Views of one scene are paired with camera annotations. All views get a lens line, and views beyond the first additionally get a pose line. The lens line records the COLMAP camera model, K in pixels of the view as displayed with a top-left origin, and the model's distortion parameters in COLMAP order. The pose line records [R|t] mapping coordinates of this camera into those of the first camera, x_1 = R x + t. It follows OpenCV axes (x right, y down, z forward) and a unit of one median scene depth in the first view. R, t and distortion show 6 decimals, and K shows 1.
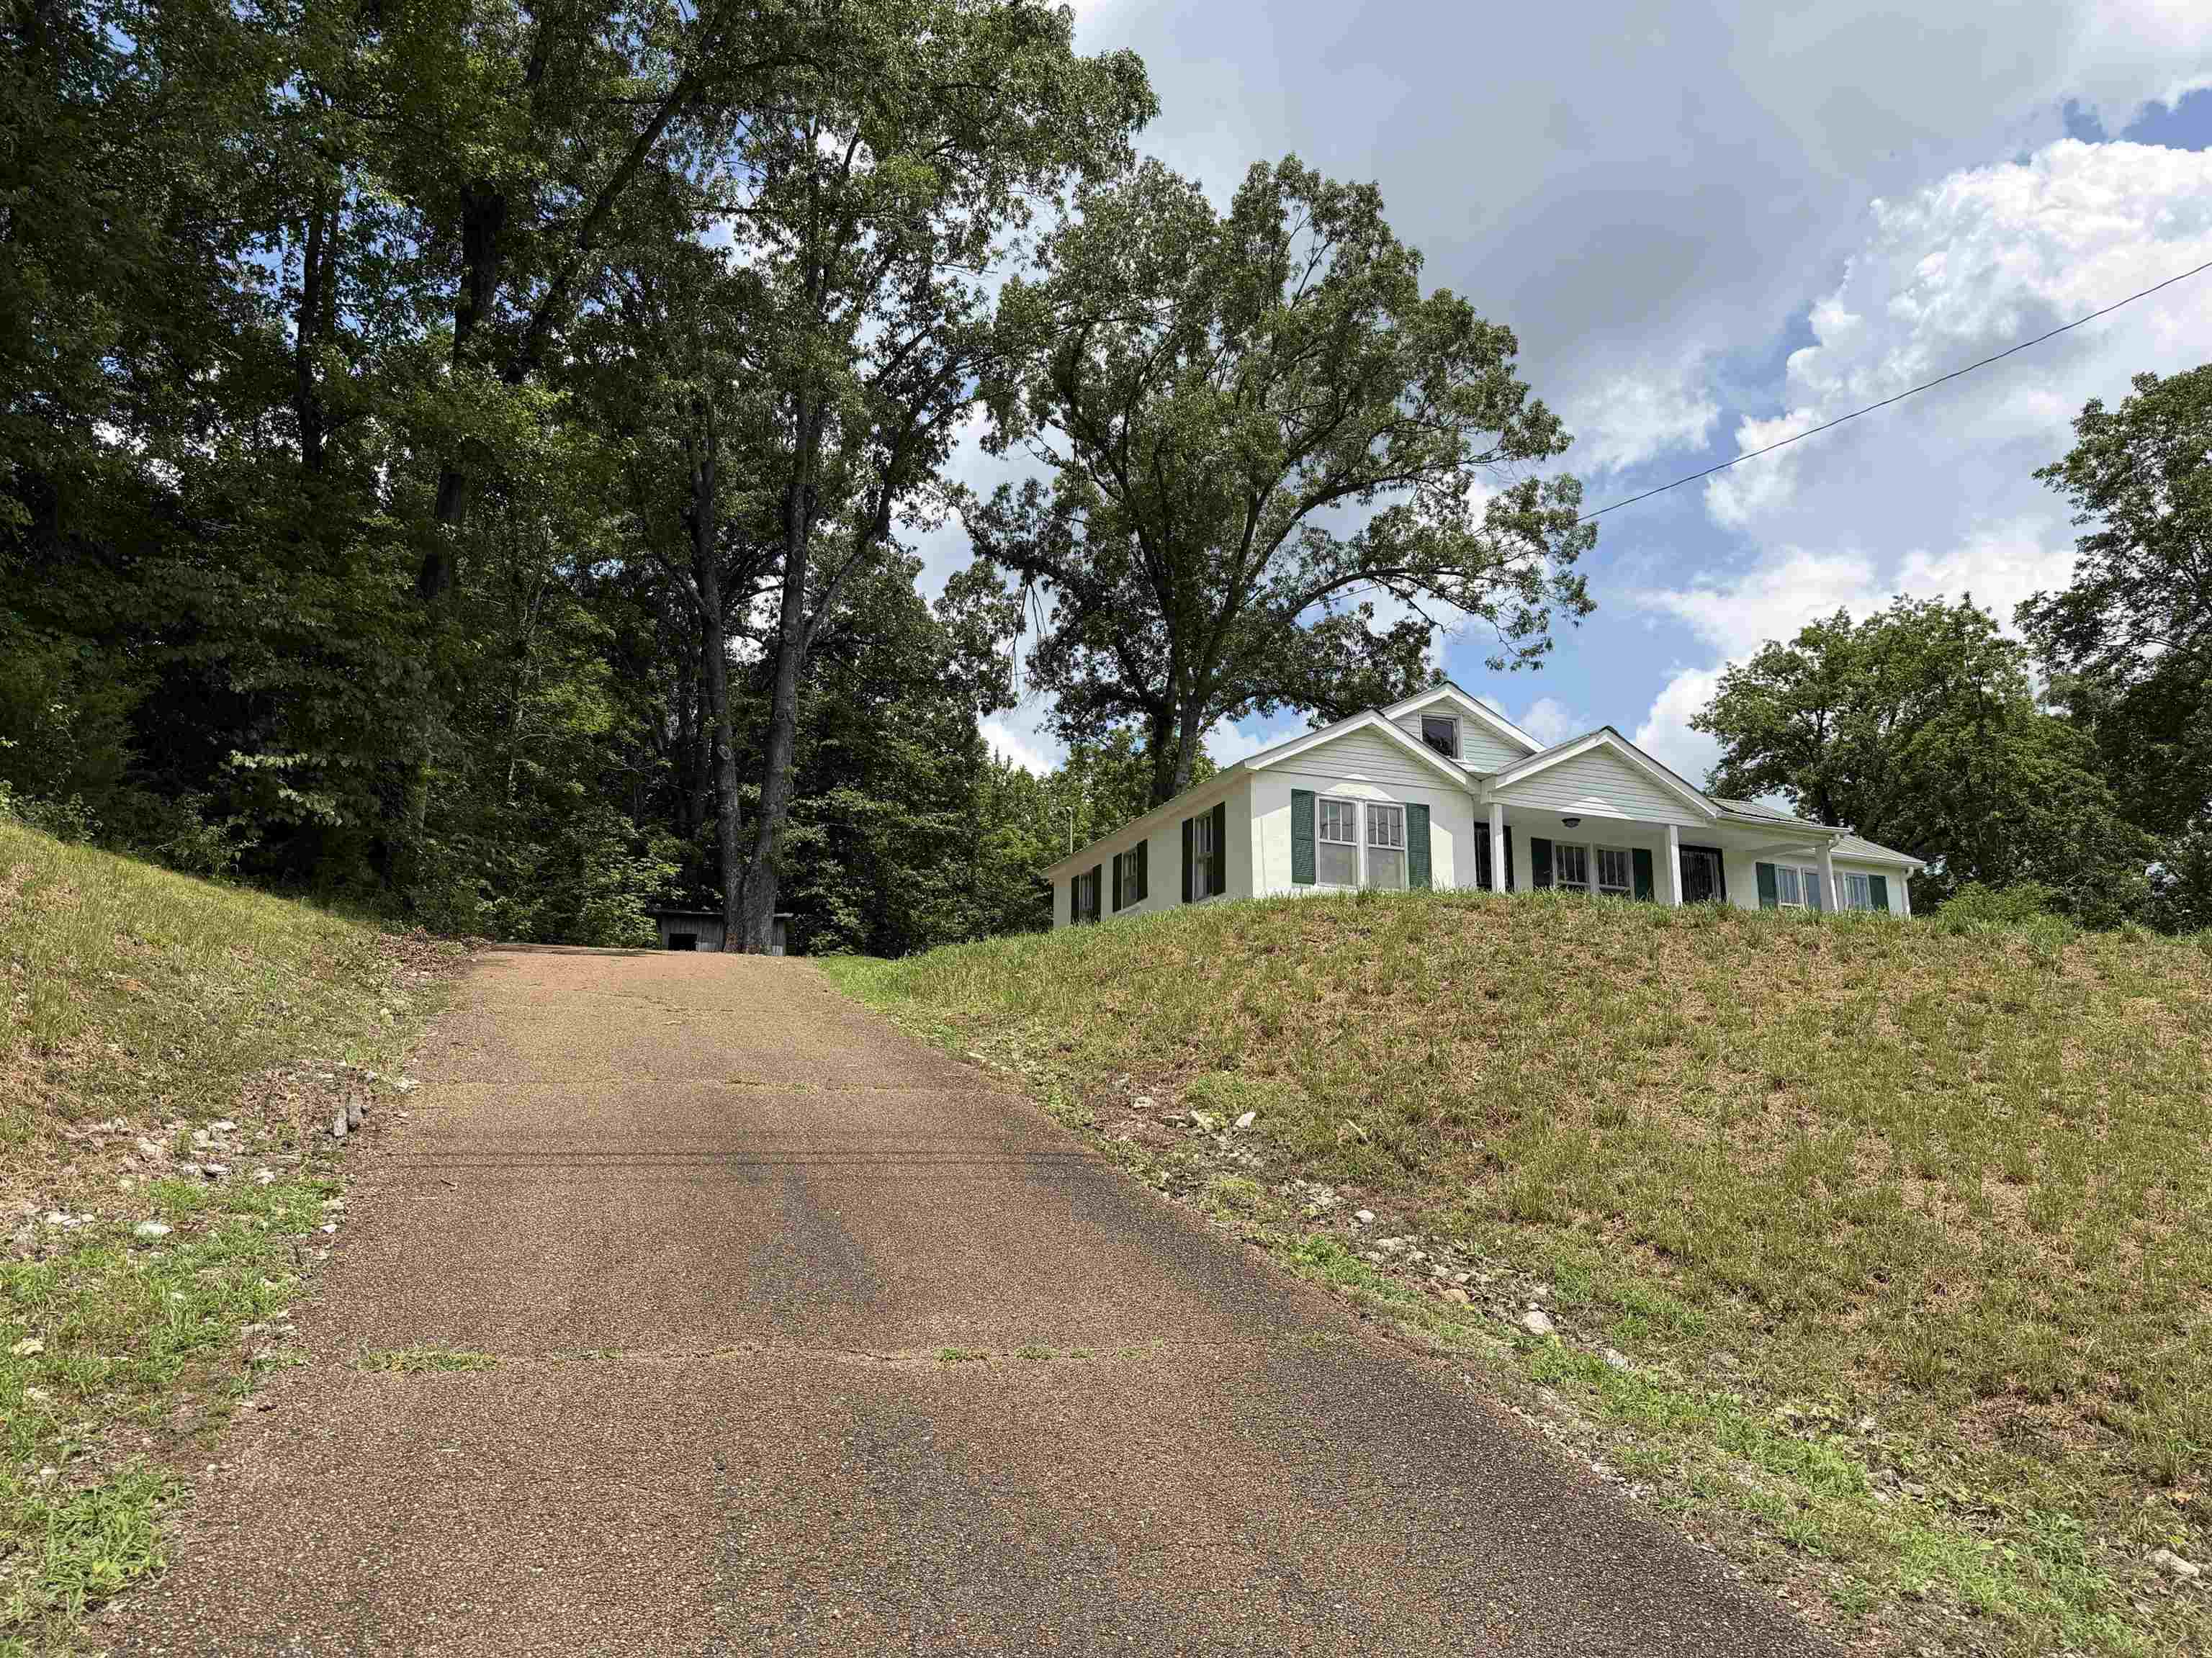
lens RADIAL K [[1555.4, 0, 1105.8], [0, 1555.4, 827.6], [0, 0, 1]] dist [0.063738, -0.081306]
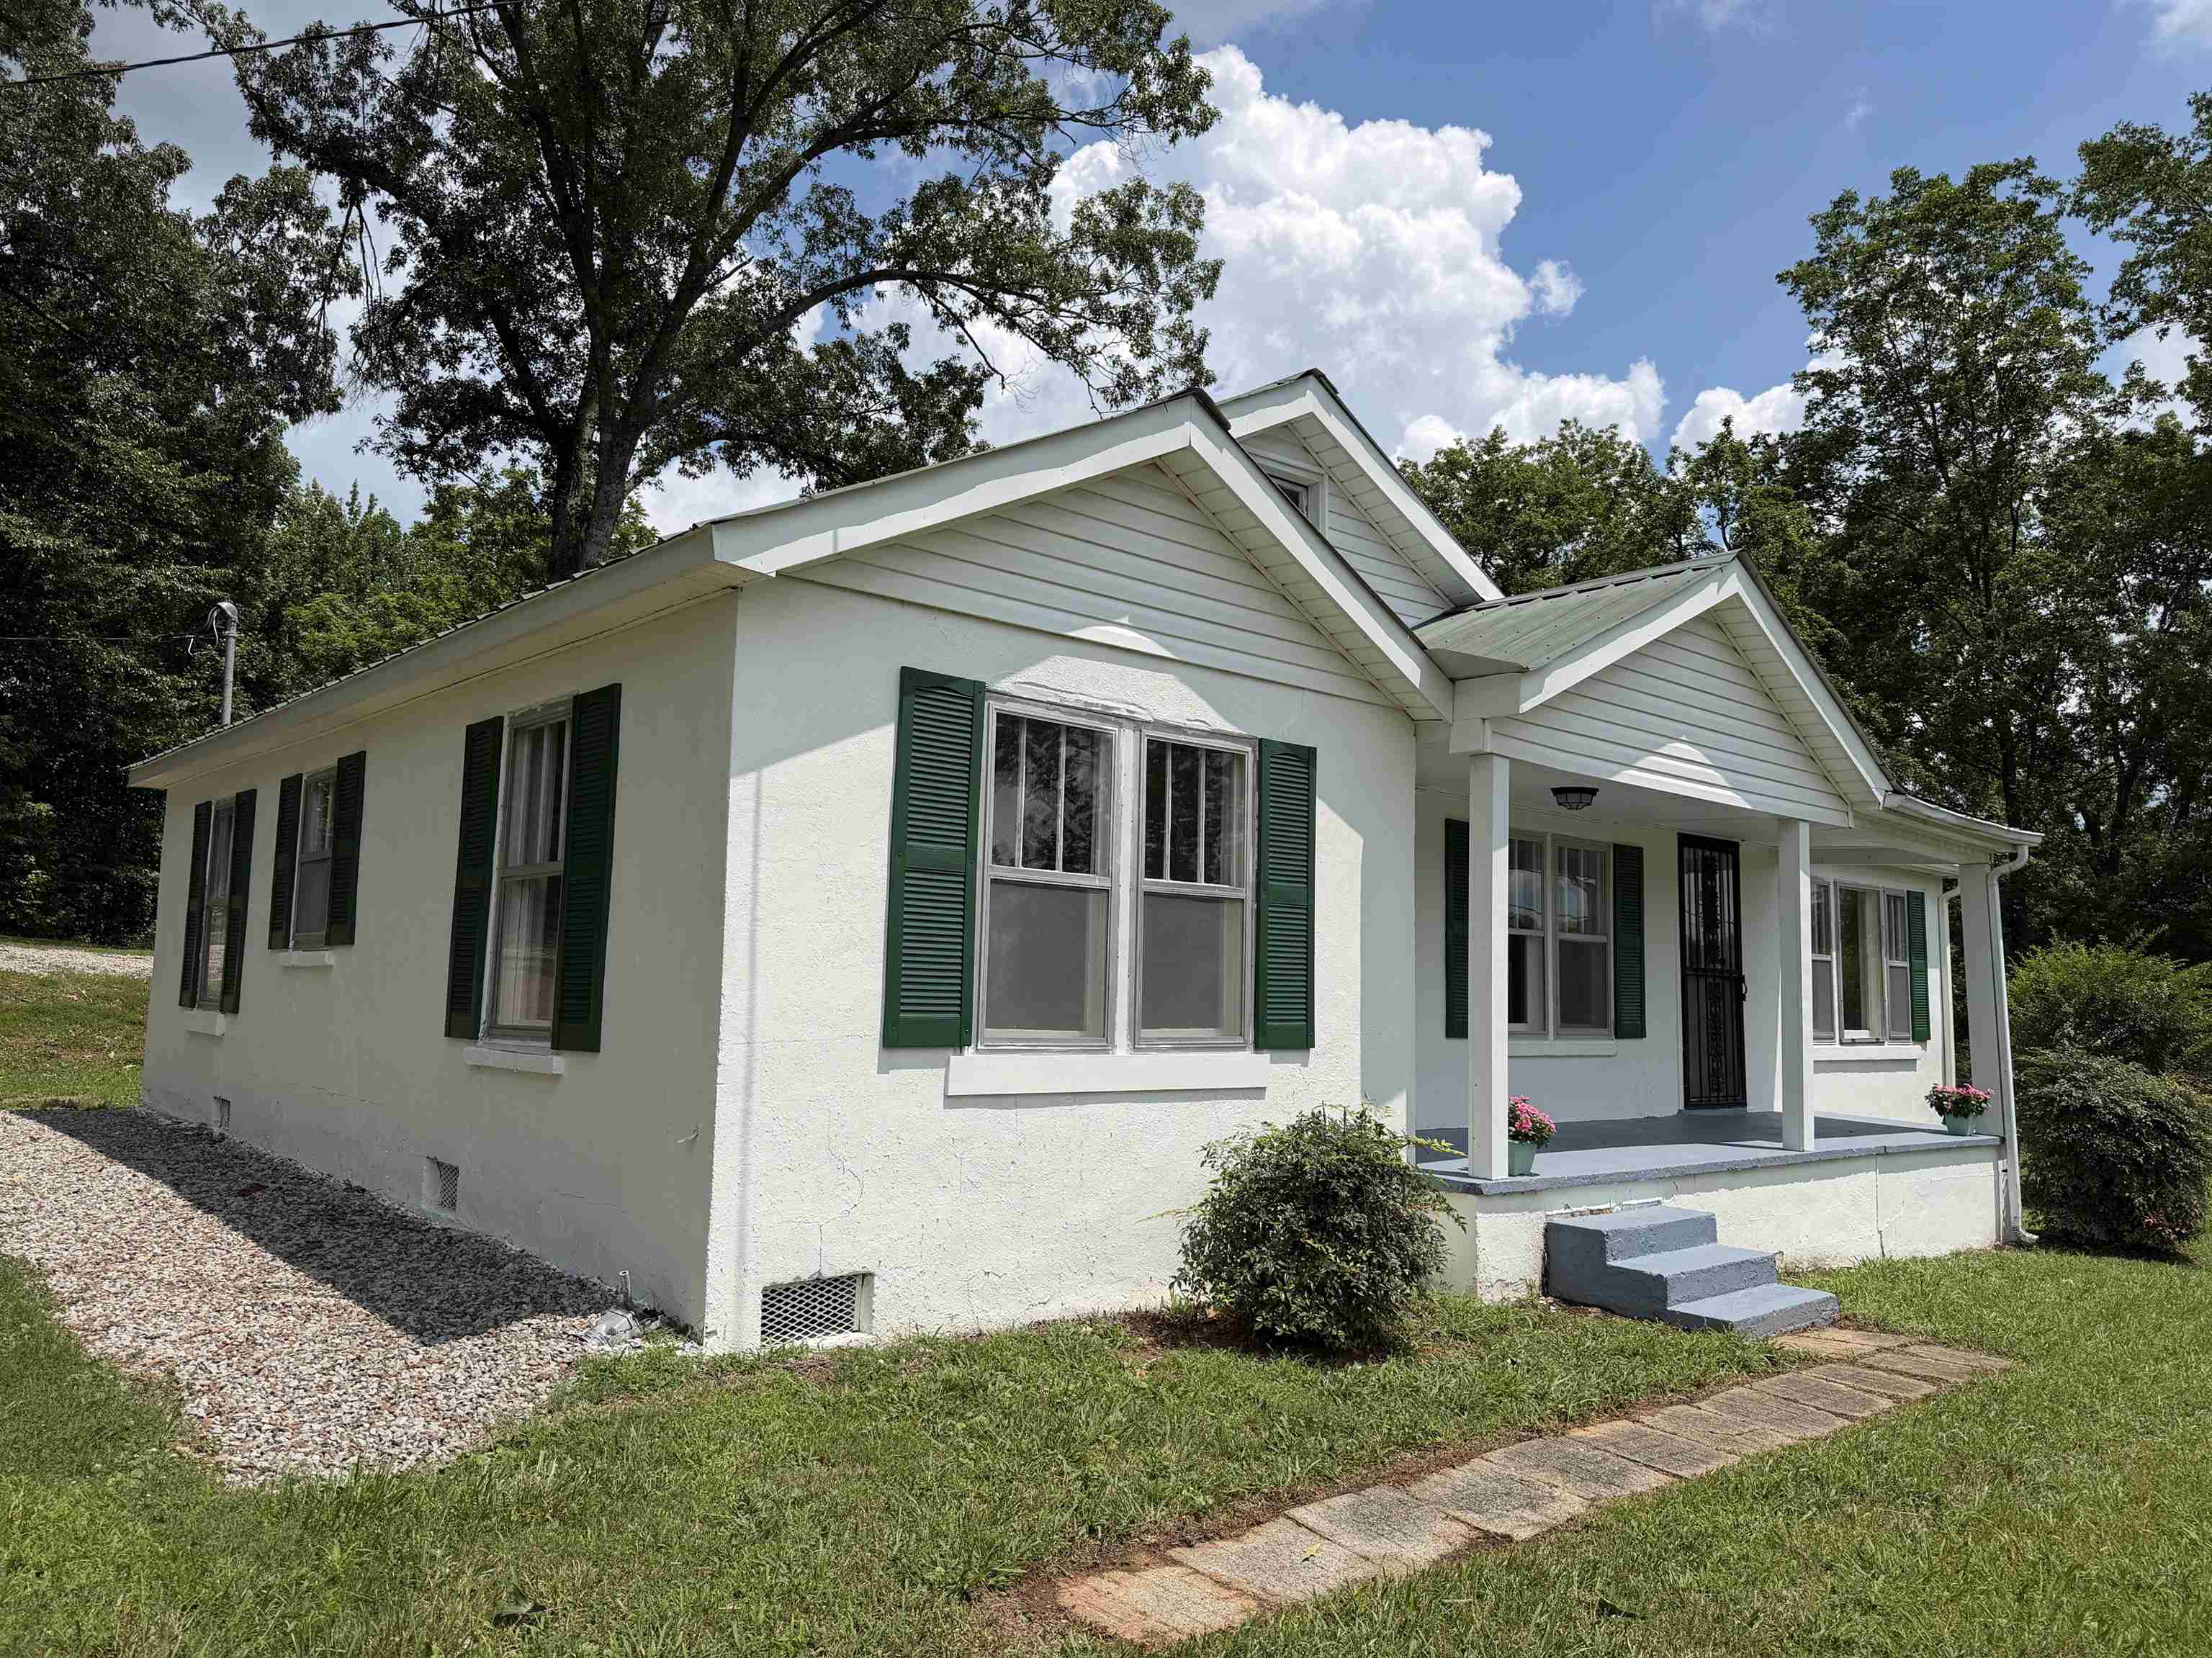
lens RADIAL K [[1555.4, 0, 1125.2], [0, 1555.4, 880.1], [0, 0, 1]] dist [0.063738, -0.081306]
pose [[0.934142, 0.037713, 0.354904, 0.025972], [-0.094149, 0.985218, 0.143117, -0.011979], [-0.344260, -0.167105, 0.923884, 0.296659]]
